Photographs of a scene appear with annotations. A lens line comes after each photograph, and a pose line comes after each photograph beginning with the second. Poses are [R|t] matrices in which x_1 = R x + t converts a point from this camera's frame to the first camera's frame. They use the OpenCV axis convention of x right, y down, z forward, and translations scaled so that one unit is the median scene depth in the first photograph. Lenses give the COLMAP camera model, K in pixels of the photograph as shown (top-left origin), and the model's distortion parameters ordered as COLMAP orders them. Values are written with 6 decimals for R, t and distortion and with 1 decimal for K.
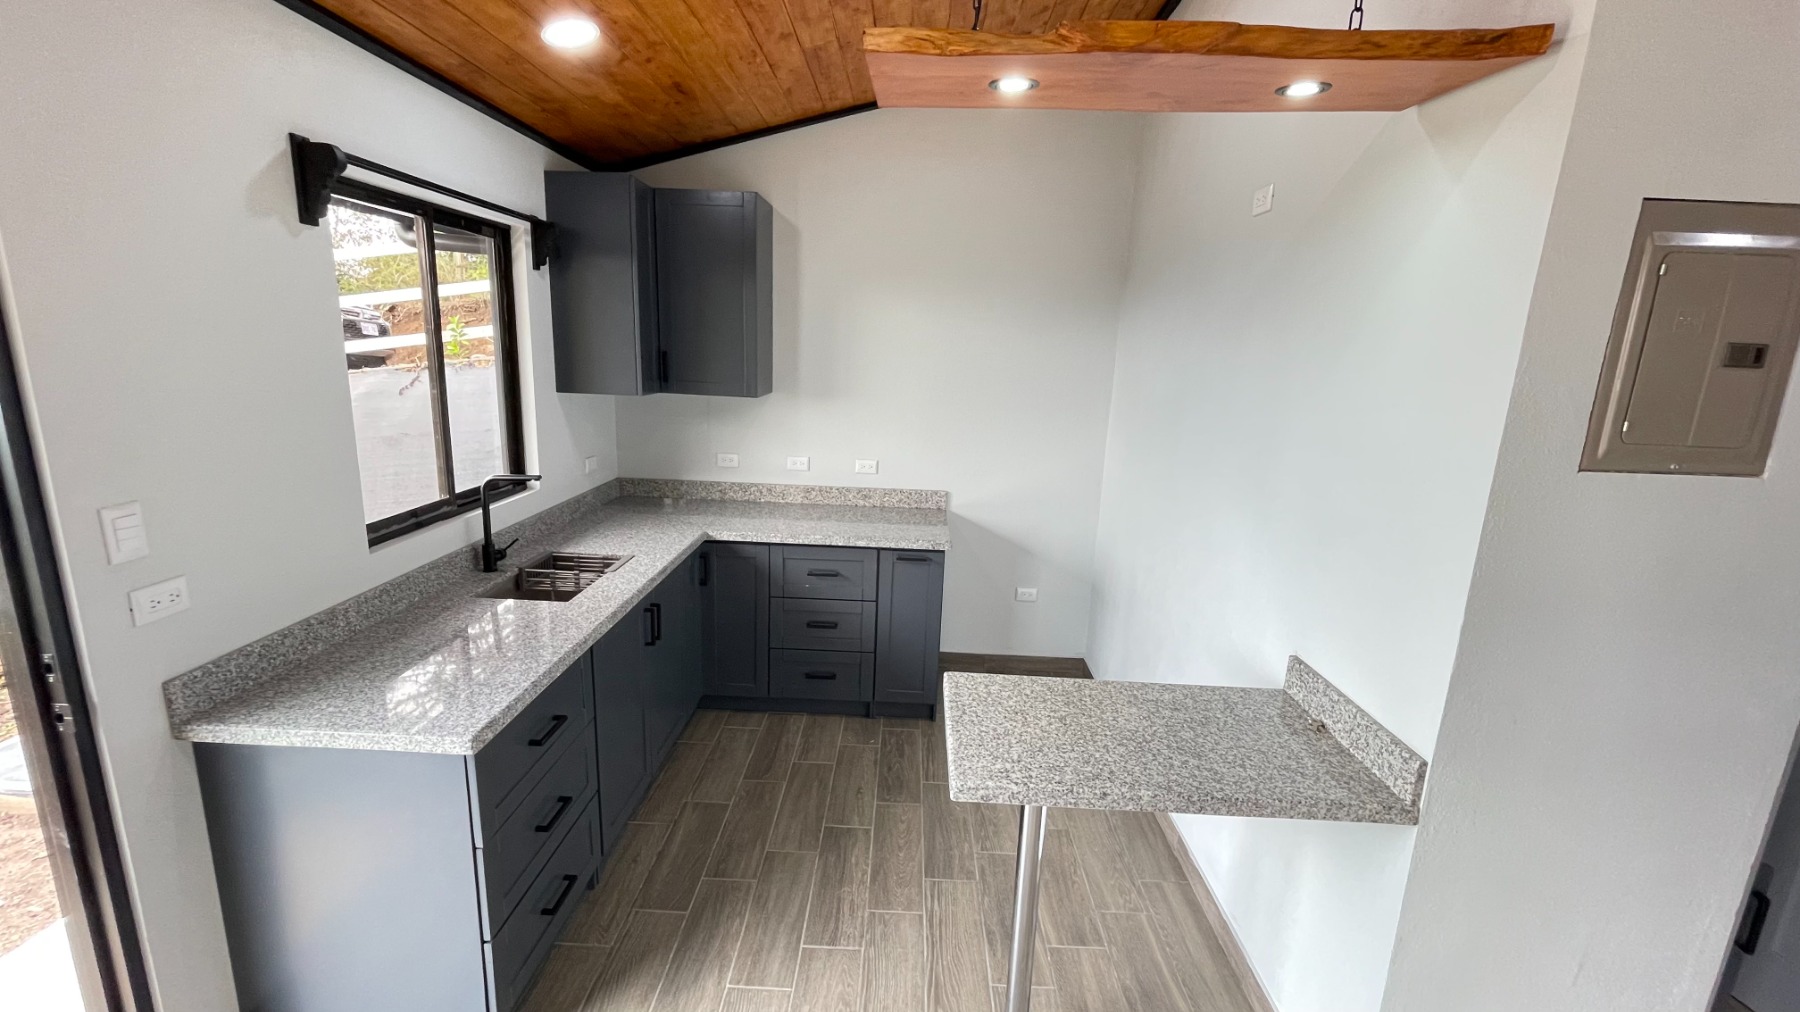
lens RADIAL K [[724.5, 0, 901.9], [0, 724.5, 502.7], [0, 0, 1]] dist [0.006096, 0.001790]
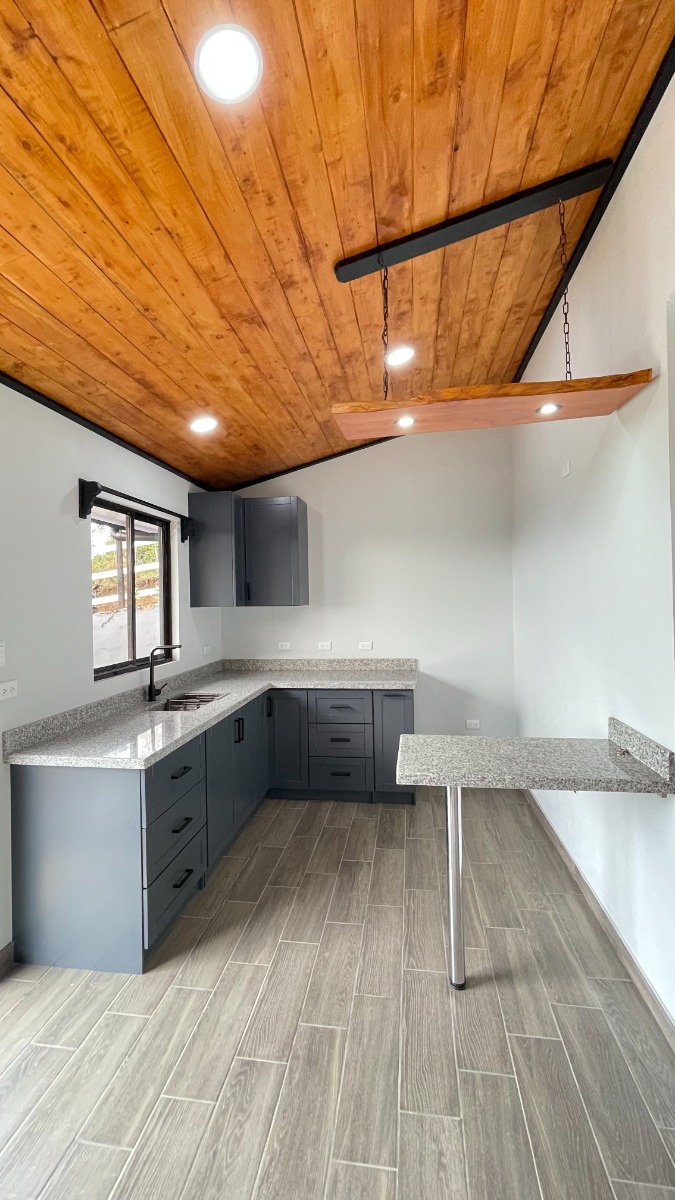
lens RADIAL K [[483.0, 0, 348.6], [0, 483.0, 599.6], [0, 0, 1]] dist [0.006096, 0.001790]
pose [[0.991951, -0.060888, -0.111020, 0.071448], [0.036088, 0.976375, -0.213047, 0.139358], [0.121369, 0.207326, 0.970714, -0.173060]]
